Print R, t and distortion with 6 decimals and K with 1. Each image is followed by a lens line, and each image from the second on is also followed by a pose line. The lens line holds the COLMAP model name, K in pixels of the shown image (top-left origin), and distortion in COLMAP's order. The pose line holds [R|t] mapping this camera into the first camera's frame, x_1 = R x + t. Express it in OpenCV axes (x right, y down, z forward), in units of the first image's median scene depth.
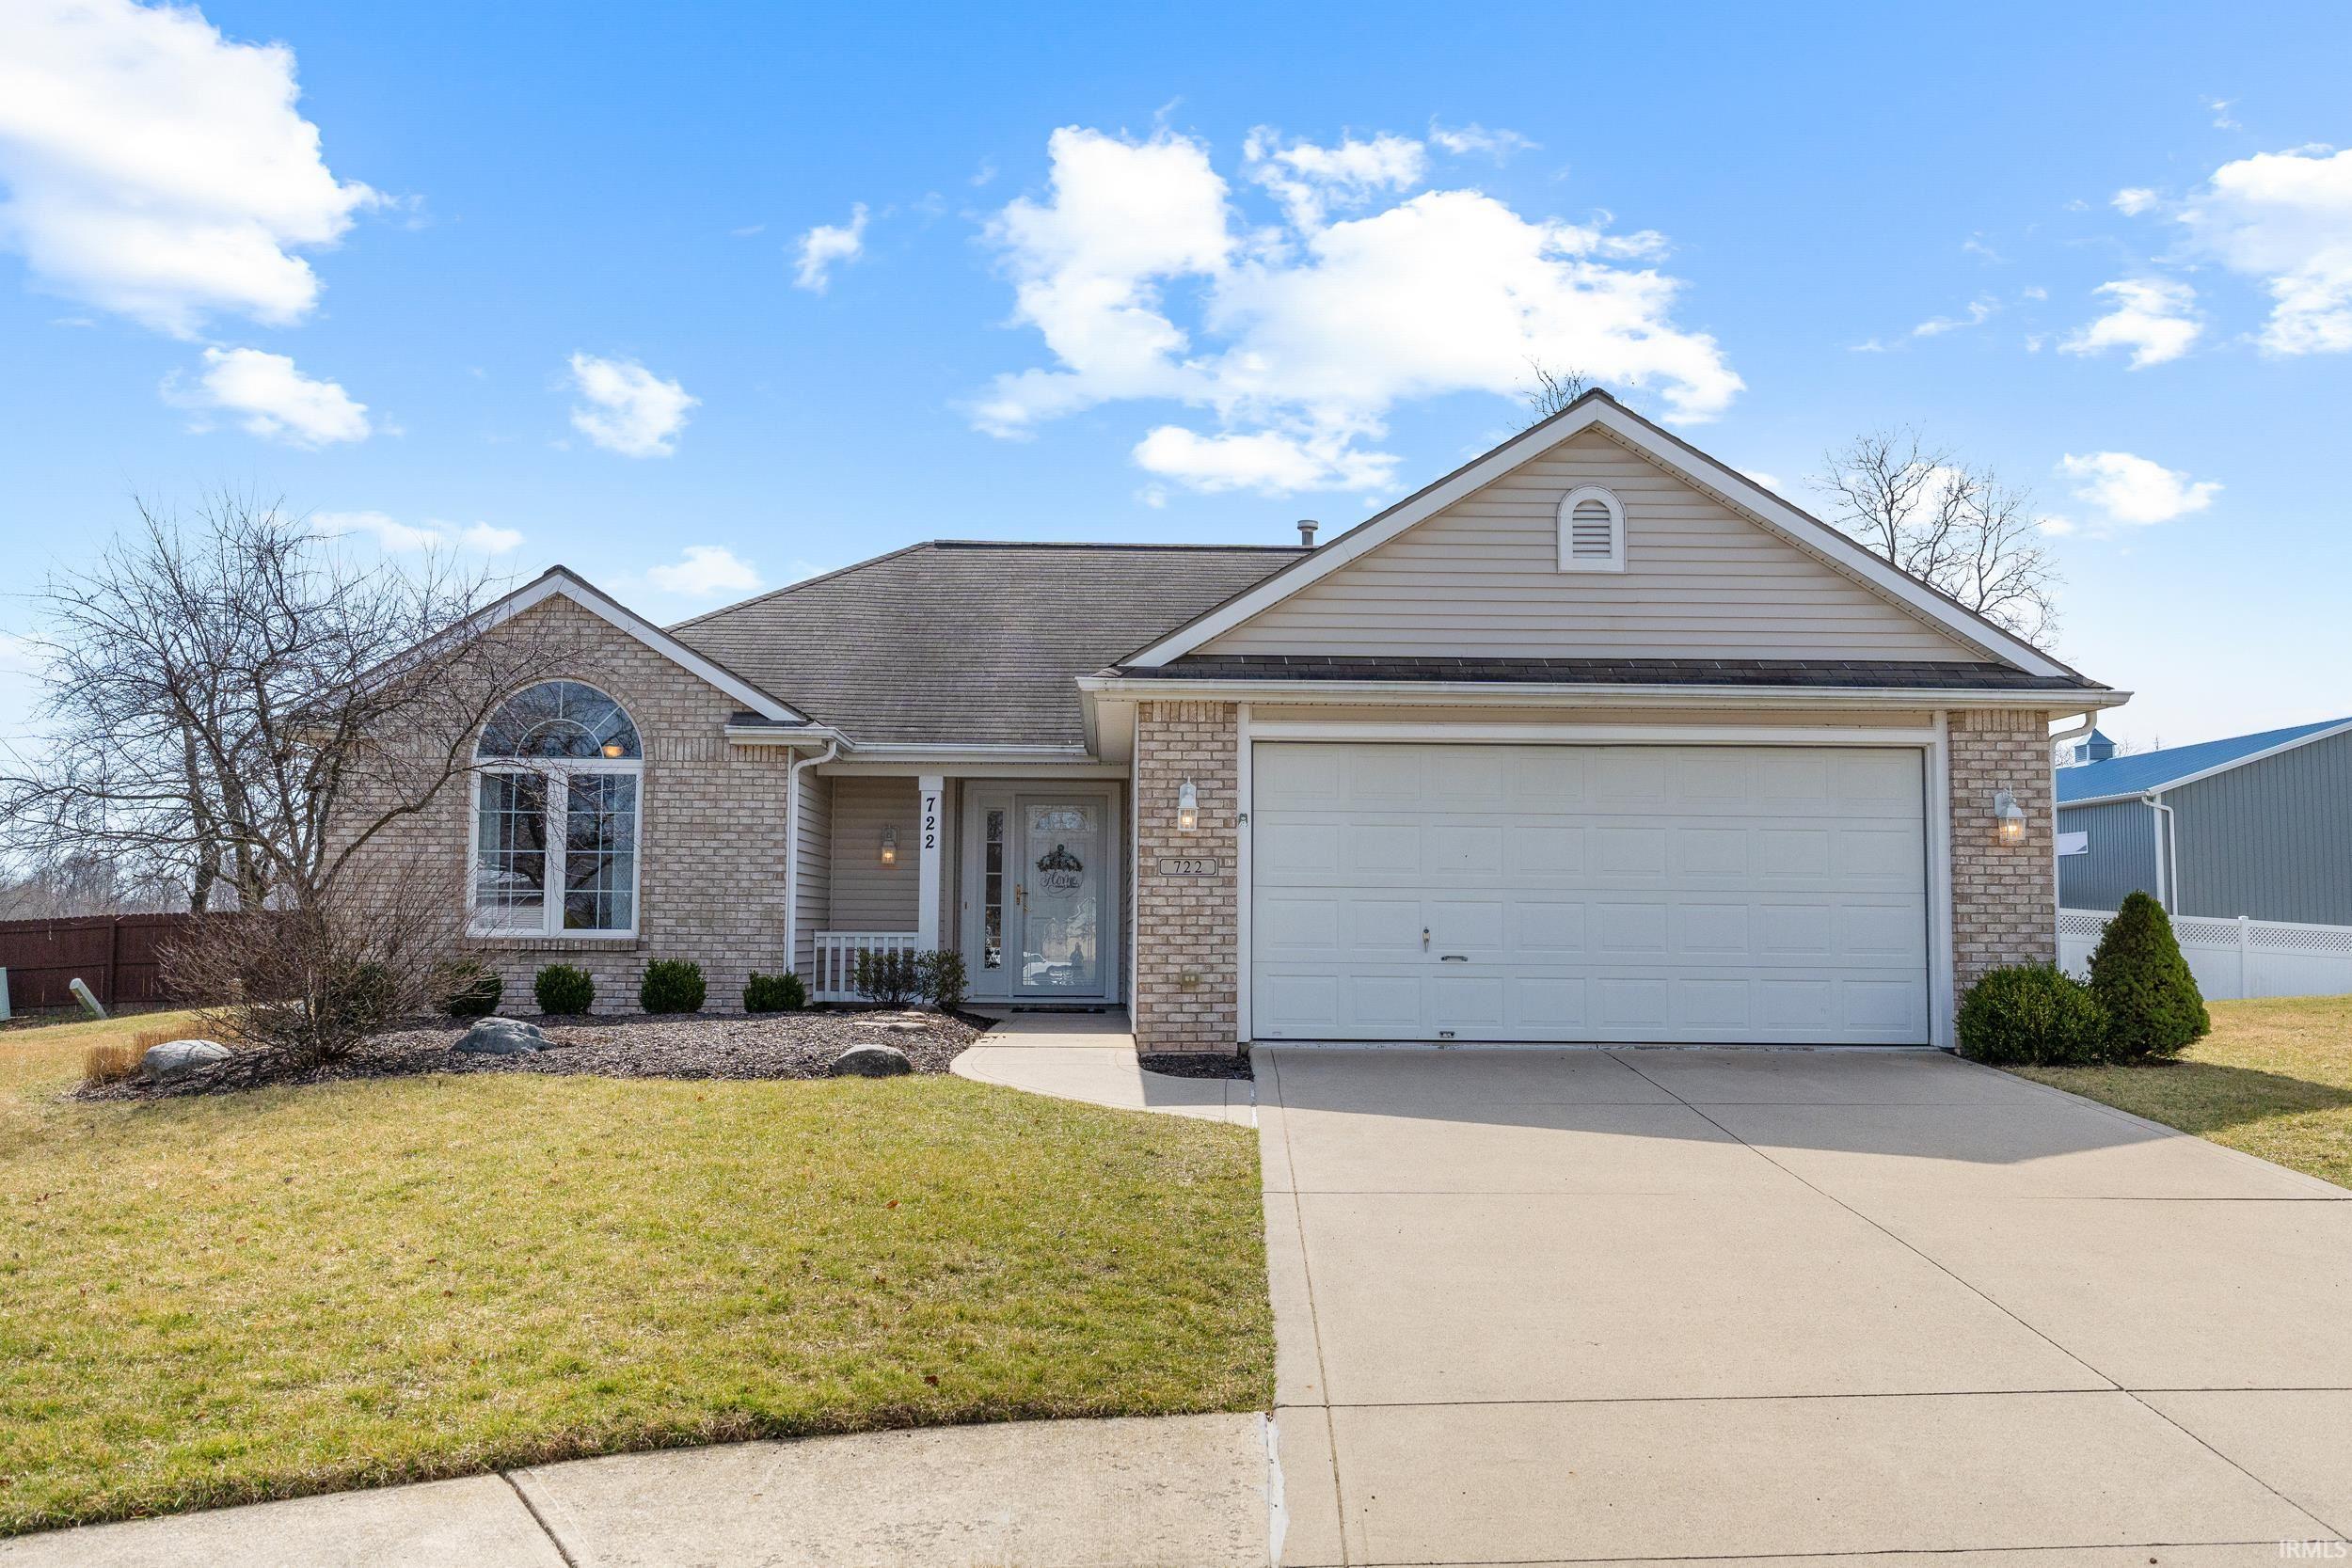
lens RADIAL K [[2018.0, 0, 1168.2], [0, 2018.0, 786.5], [0, 0, 1]] dist [-0.004599, -0.013634]
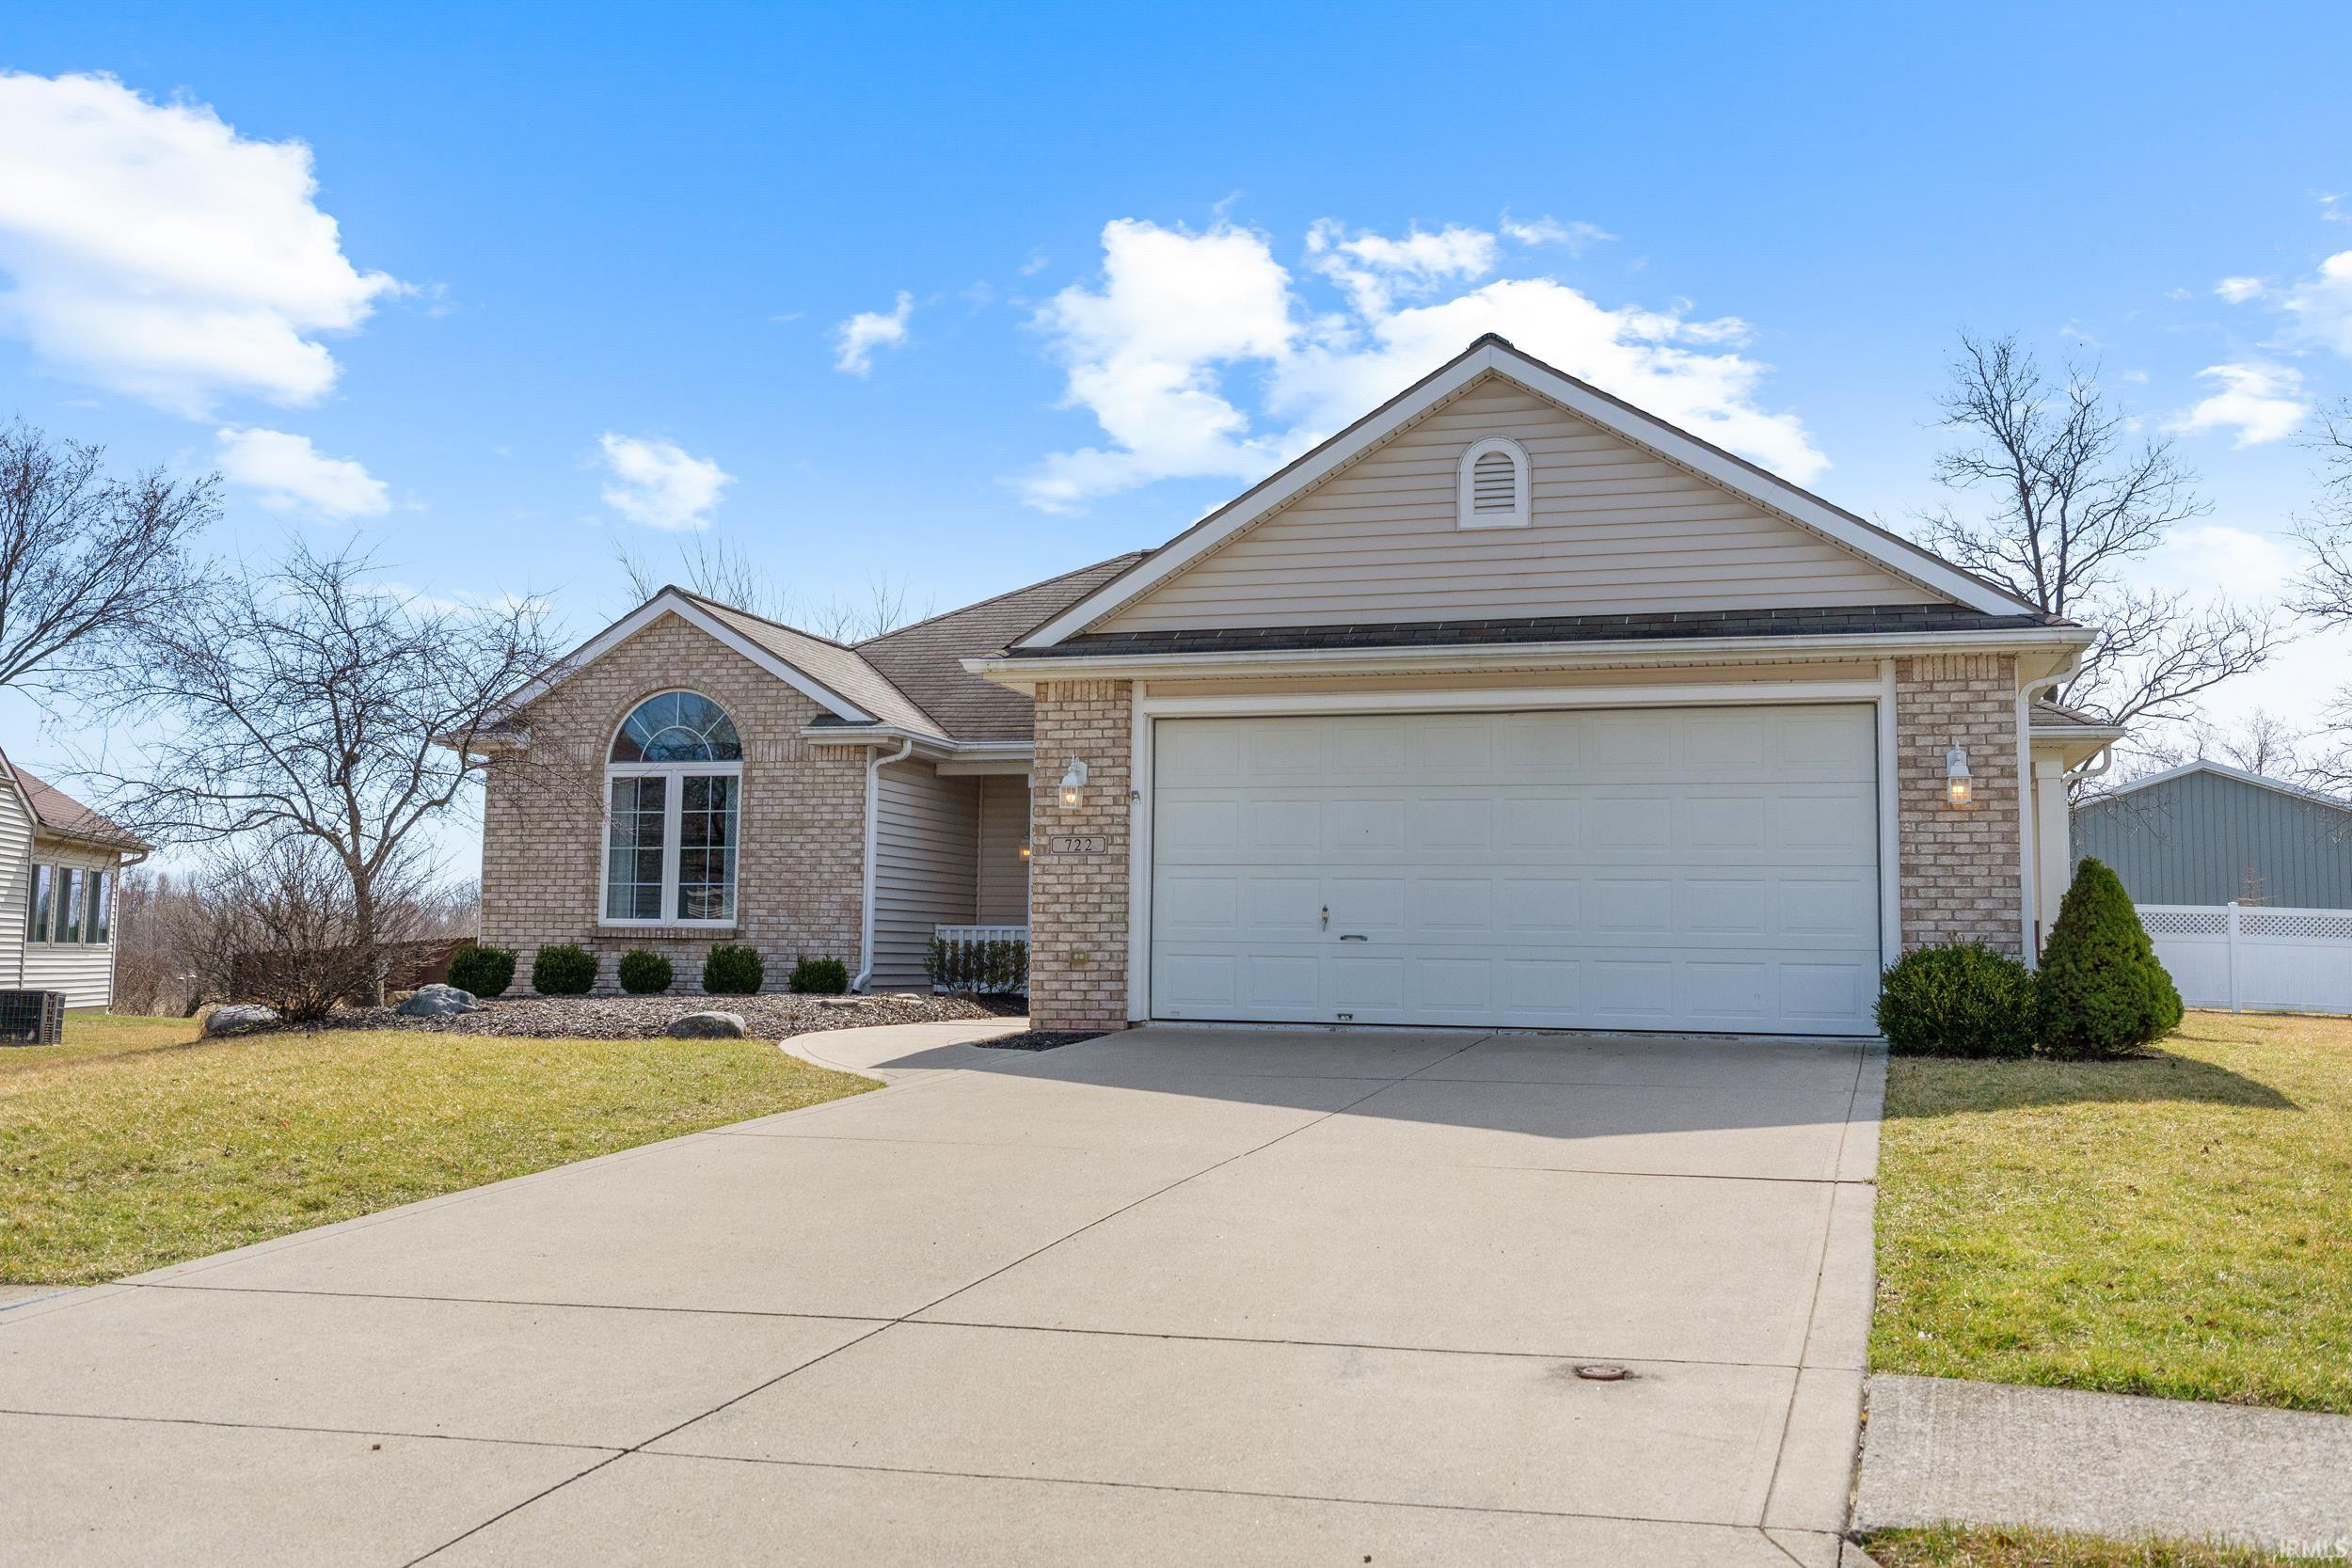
lens RADIAL K [[2018.0, 0, 1177.3], [0, 2018.0, 769.6], [0, 0, 1]] dist [-0.004599, -0.013634]
pose [[0.951095, -0.023998, -0.307964, 0.360364], [0.016132, 0.999476, -0.028062, 0.030905], [0.308476, 0.021721, 0.950984, 0.060506]]
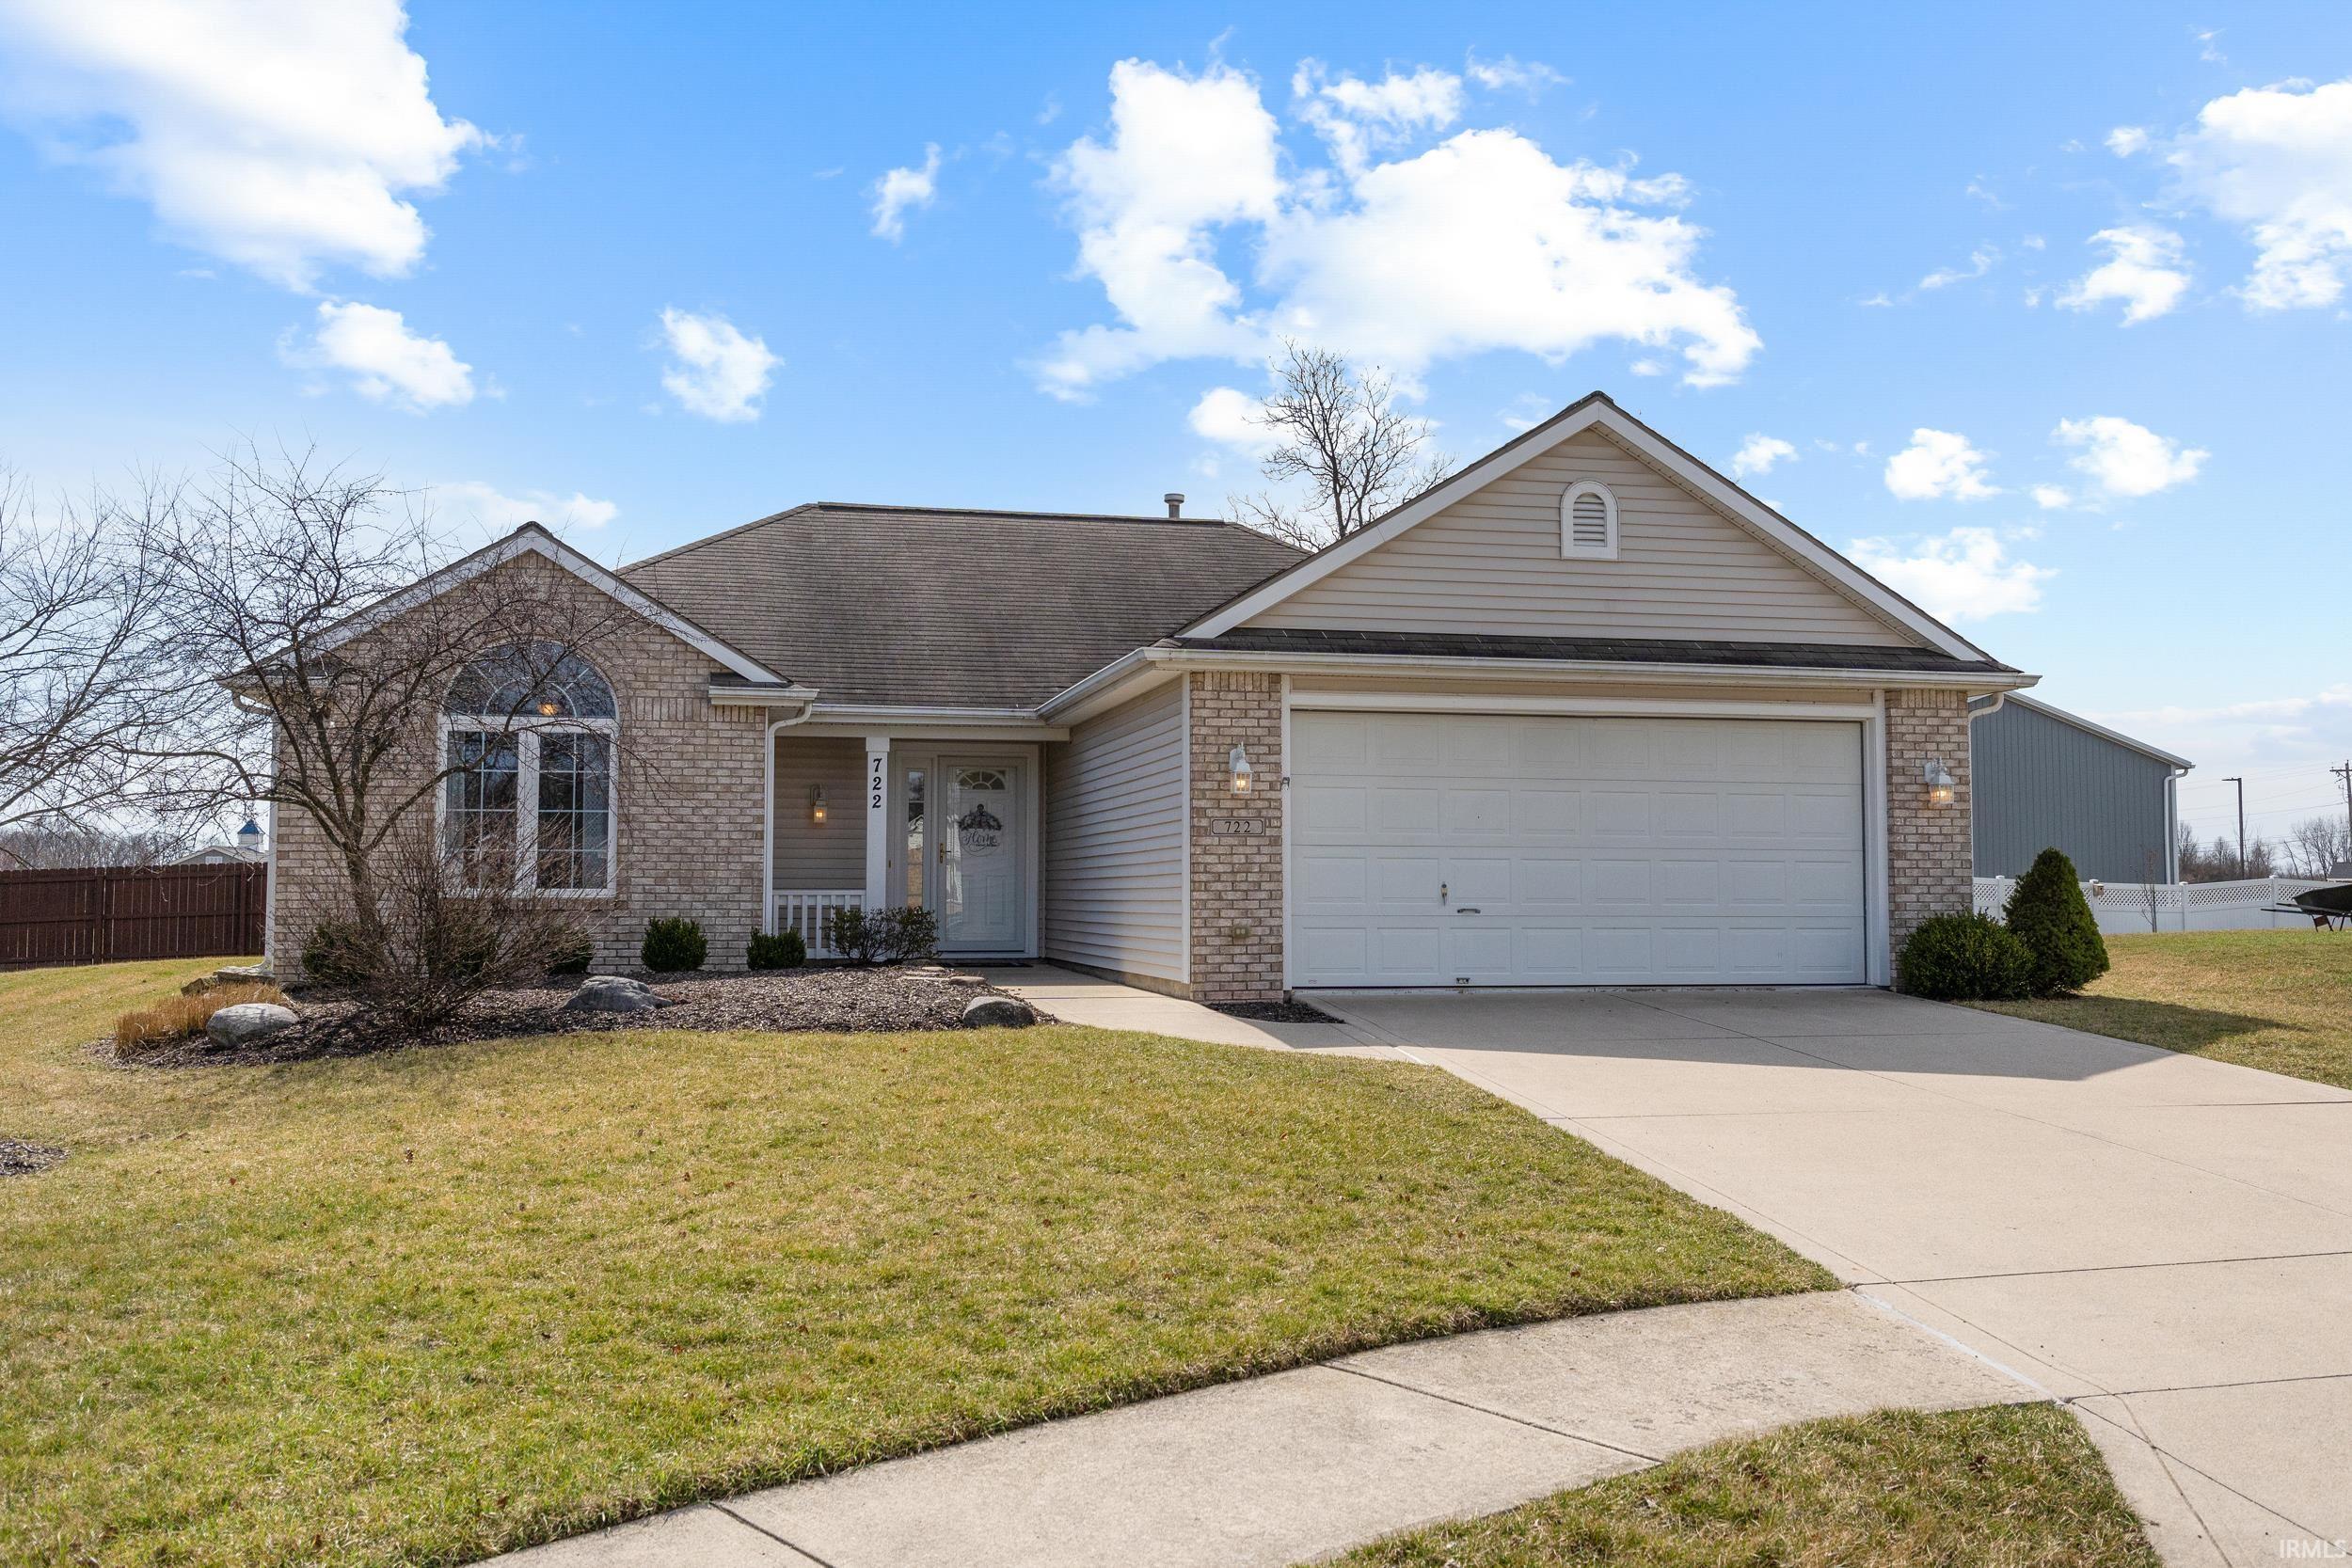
lens RADIAL K [[2018.0, 0, 1173.4], [0, 2018.0, 785.0], [0, 0, 1]] dist [-0.004599, -0.013634]
pose [[0.982035, 0.004431, 0.188644, -0.221458], [-0.008186, 0.999783, 0.019130, -0.002384], [-0.188519, -0.020331, 0.981859, -0.039121]]
